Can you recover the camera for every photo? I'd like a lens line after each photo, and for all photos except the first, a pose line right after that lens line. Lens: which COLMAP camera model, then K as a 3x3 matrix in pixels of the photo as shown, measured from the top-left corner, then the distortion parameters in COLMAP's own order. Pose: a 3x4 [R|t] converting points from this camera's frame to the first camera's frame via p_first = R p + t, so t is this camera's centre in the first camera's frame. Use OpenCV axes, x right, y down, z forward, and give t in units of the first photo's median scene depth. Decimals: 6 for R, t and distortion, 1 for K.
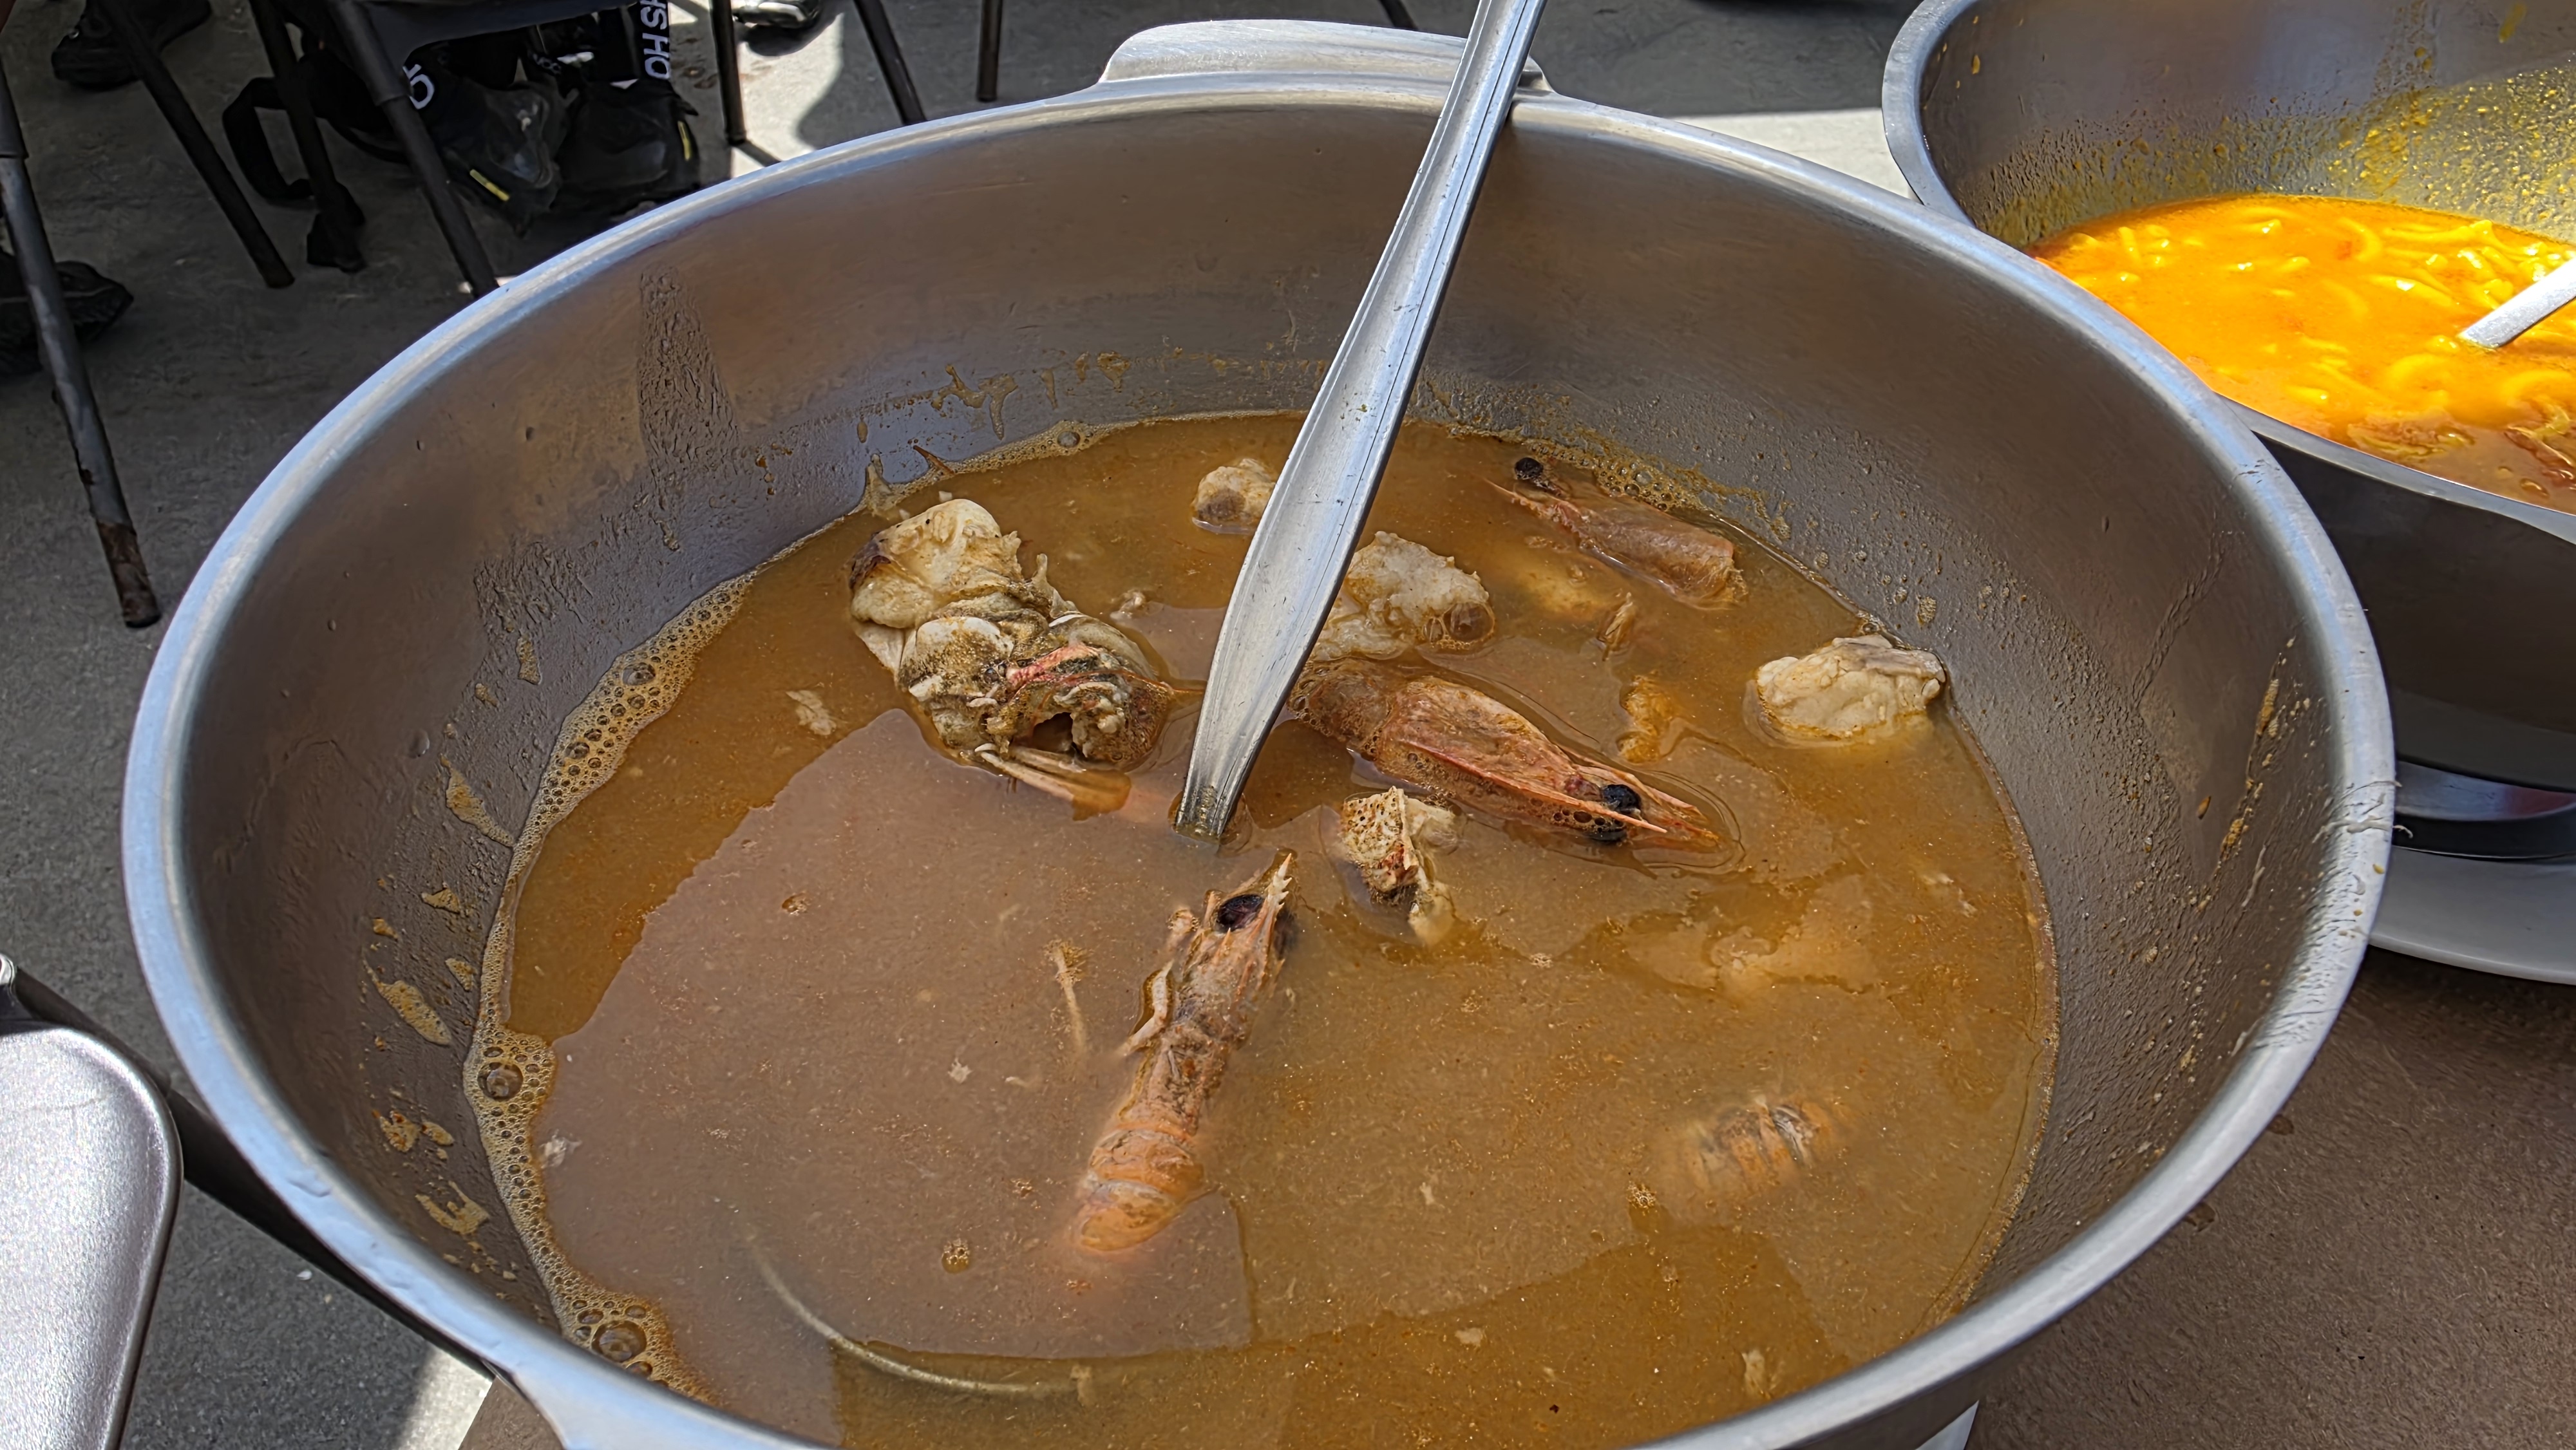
lens RADIAL K [[1714.0, 0, 1289.5], [0, 1714.0, 728.0], [0, 0, 1]] dist [-0.004262, -0.000762]
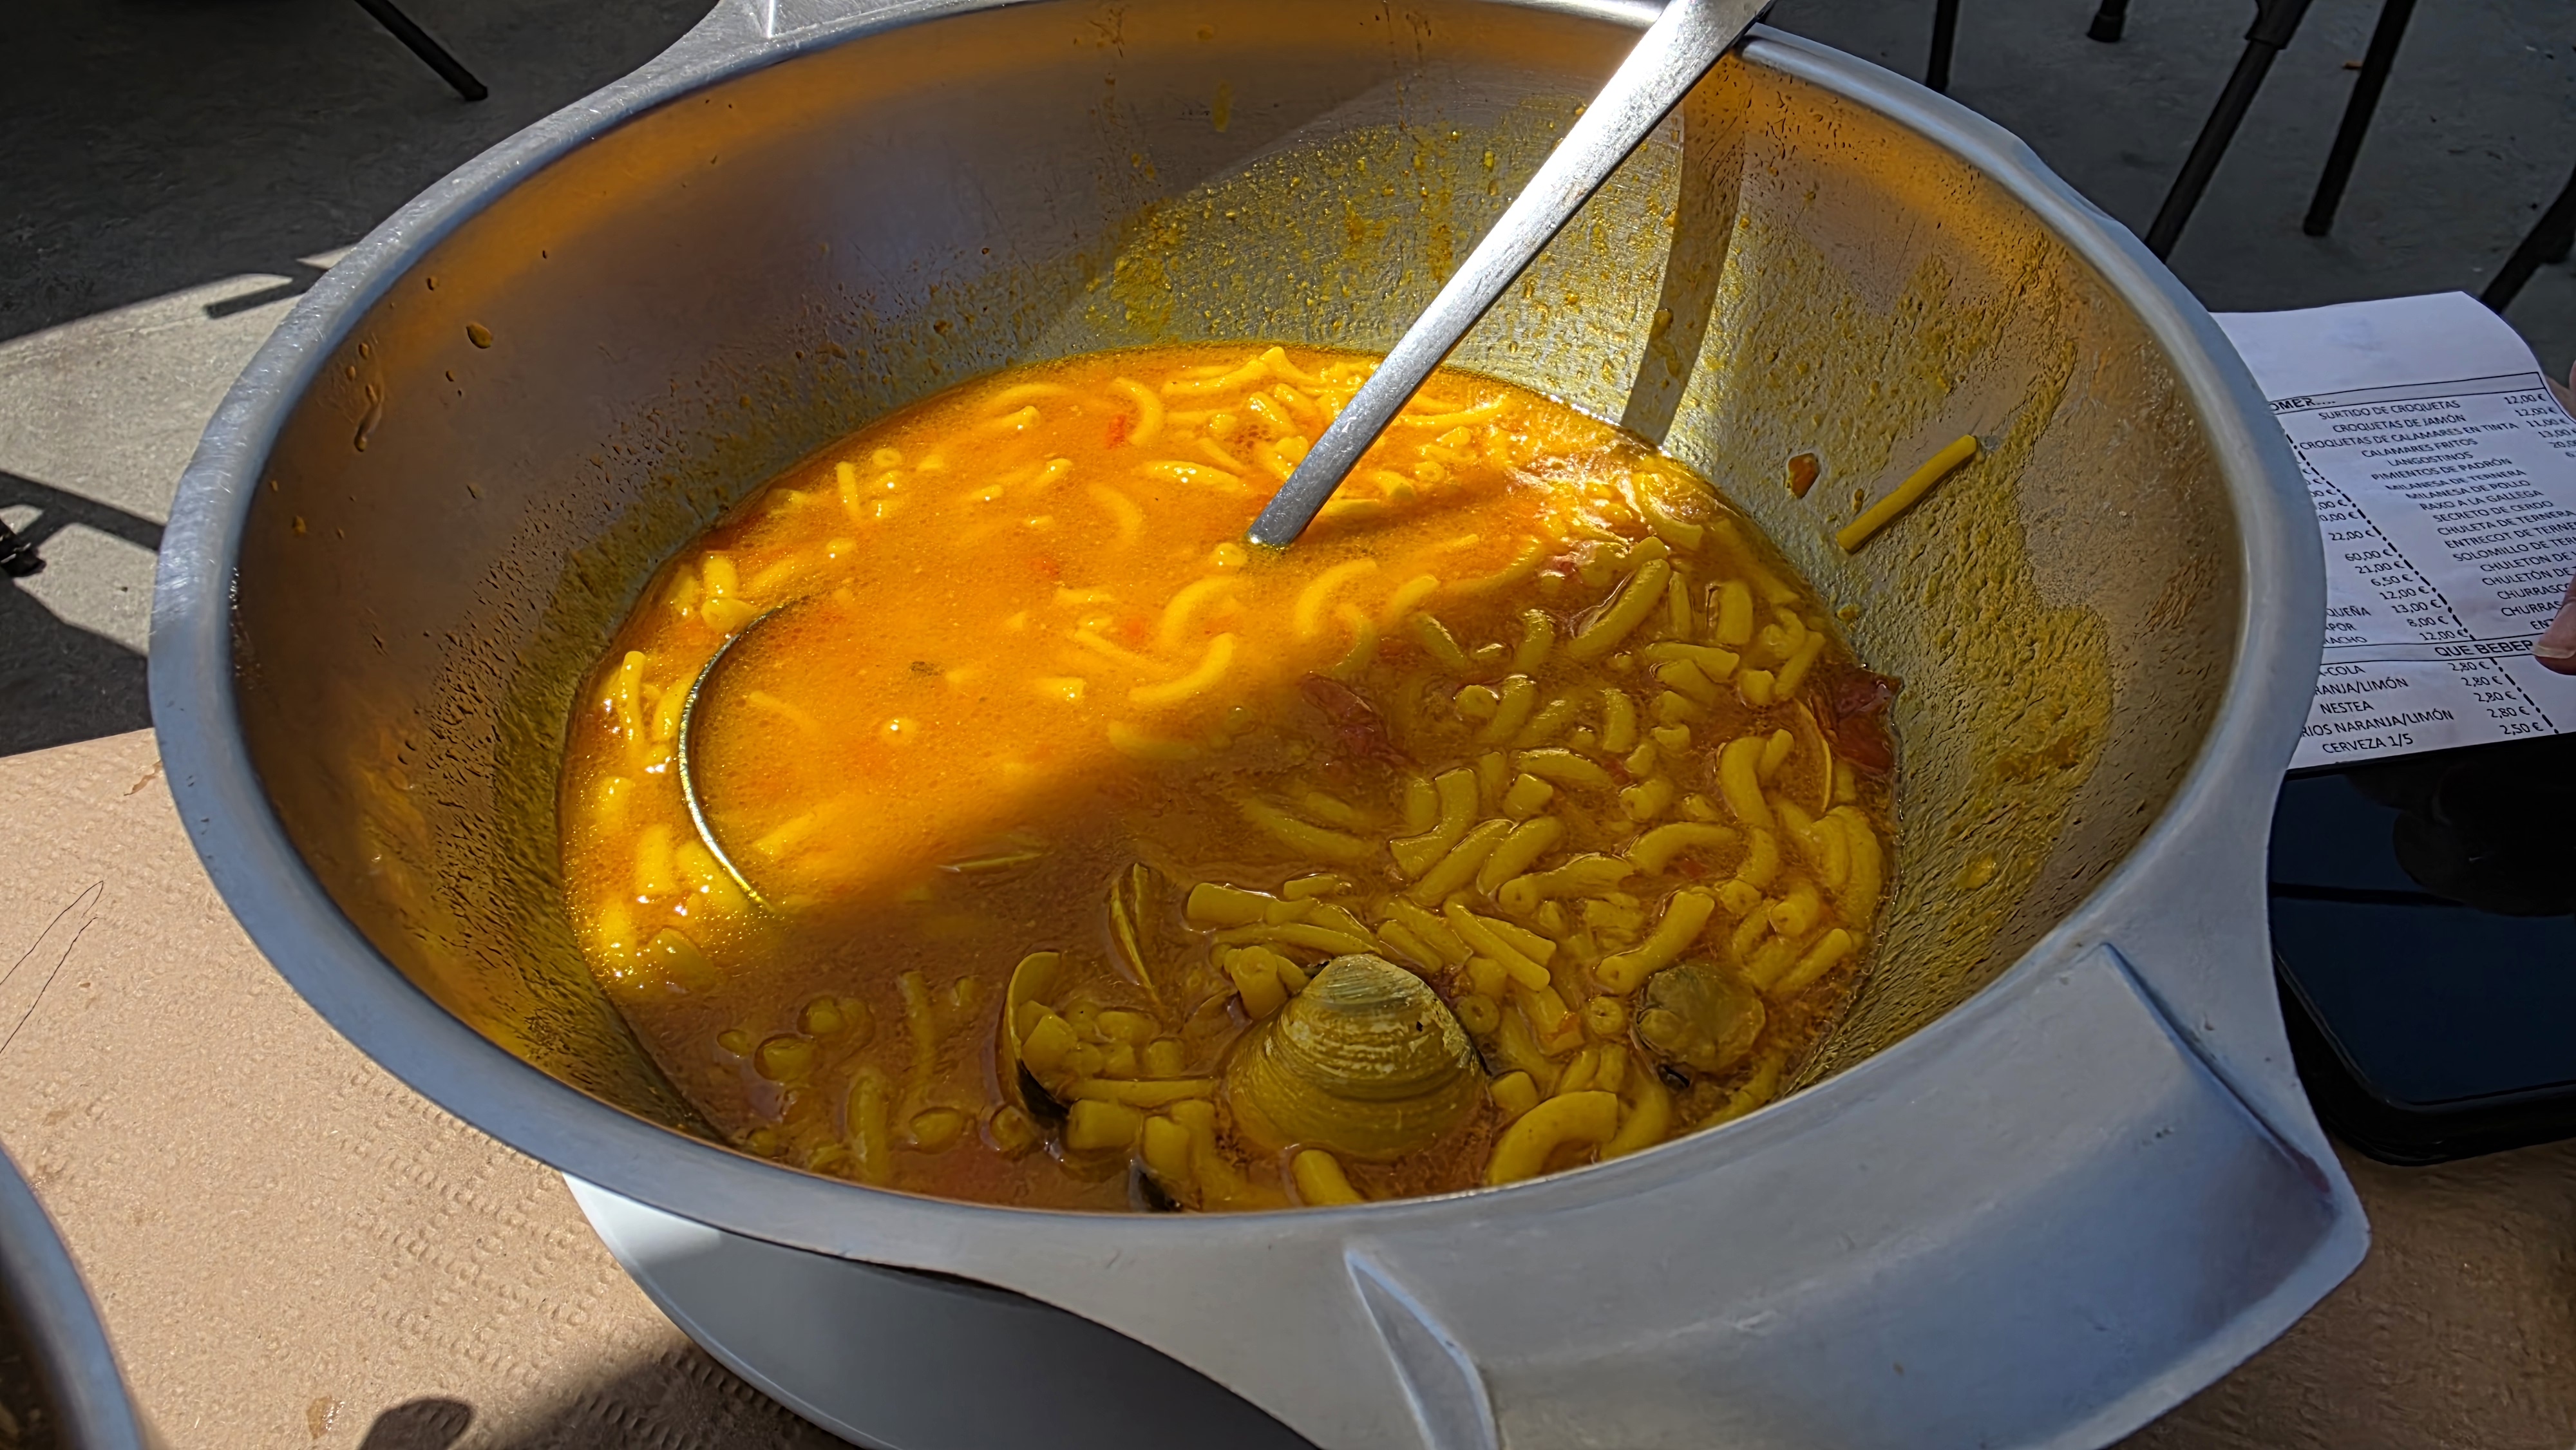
lens RADIAL K [[1714.0, 0, 1286.3], [0, 1714.0, 724.6], [0, 0, 1]] dist [-0.004262, -0.000762]
pose [[0.901428, -0.297638, 0.314387, 0.409011], [0.294594, 0.953839, 0.058348, -0.178120], [-0.317242, 0.040020, 0.947500, 0.253552]]
